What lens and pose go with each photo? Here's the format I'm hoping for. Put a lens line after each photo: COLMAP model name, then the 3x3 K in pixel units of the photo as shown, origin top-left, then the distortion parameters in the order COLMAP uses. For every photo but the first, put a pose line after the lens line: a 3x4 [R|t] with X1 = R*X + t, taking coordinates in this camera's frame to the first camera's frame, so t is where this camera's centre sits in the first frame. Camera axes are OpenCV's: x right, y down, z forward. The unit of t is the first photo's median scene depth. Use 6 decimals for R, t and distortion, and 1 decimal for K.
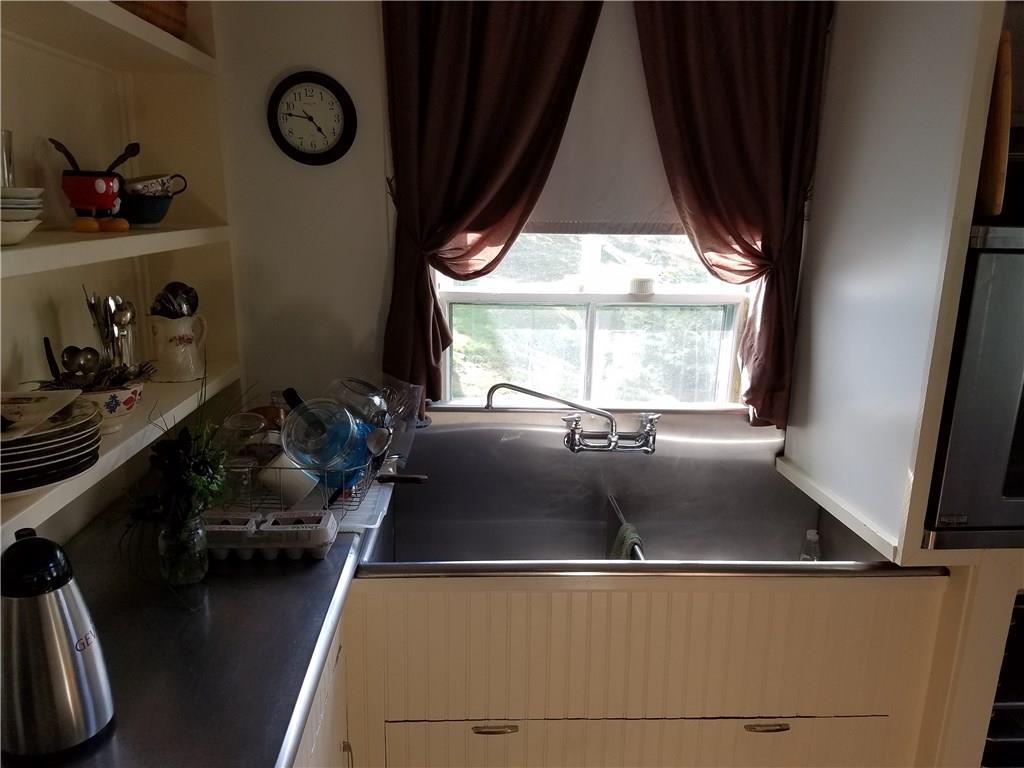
lens RADIAL K [[793.4, 0, 511.1], [0, 793.4, 384.7], [0, 0, 1]] dist [-0.015674, -0.011896]
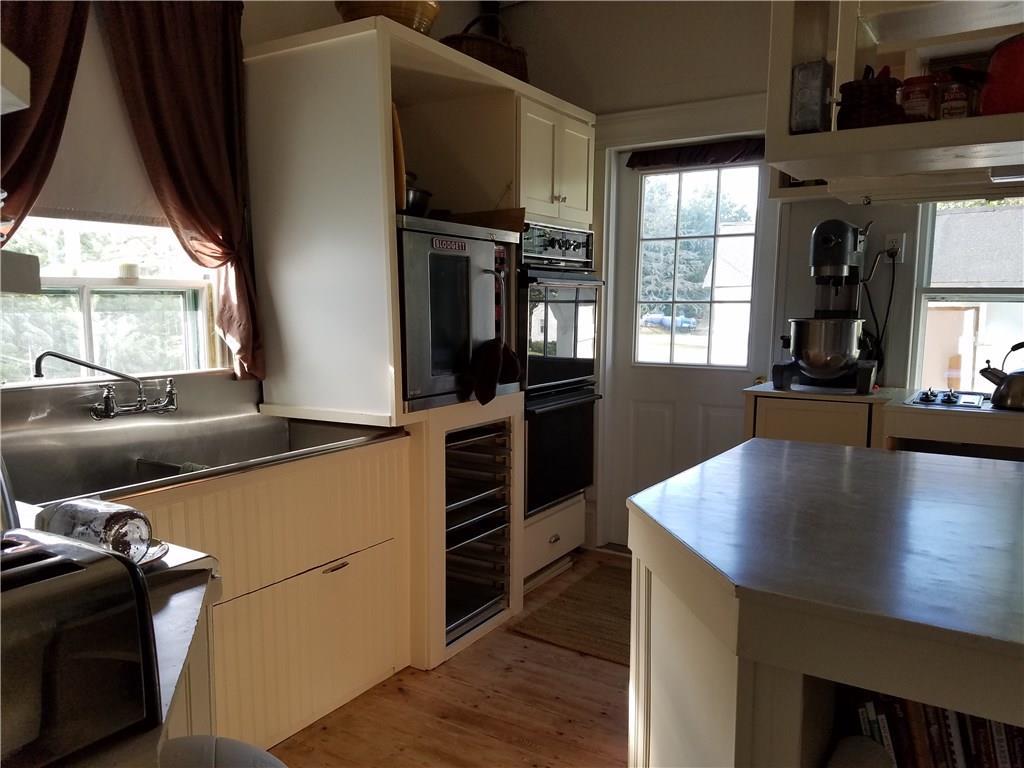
lens RADIAL K [[793.4, 0, 510.1], [0, 793.4, 386.5], [0, 0, 1]] dist [-0.015674, -0.011896]
pose [[0.568271, -0.089158, 0.817997, -0.652397], [0.180003, 0.983504, -0.017852, 0.219984], [-0.802911, 0.157387, 0.574946, -0.095791]]
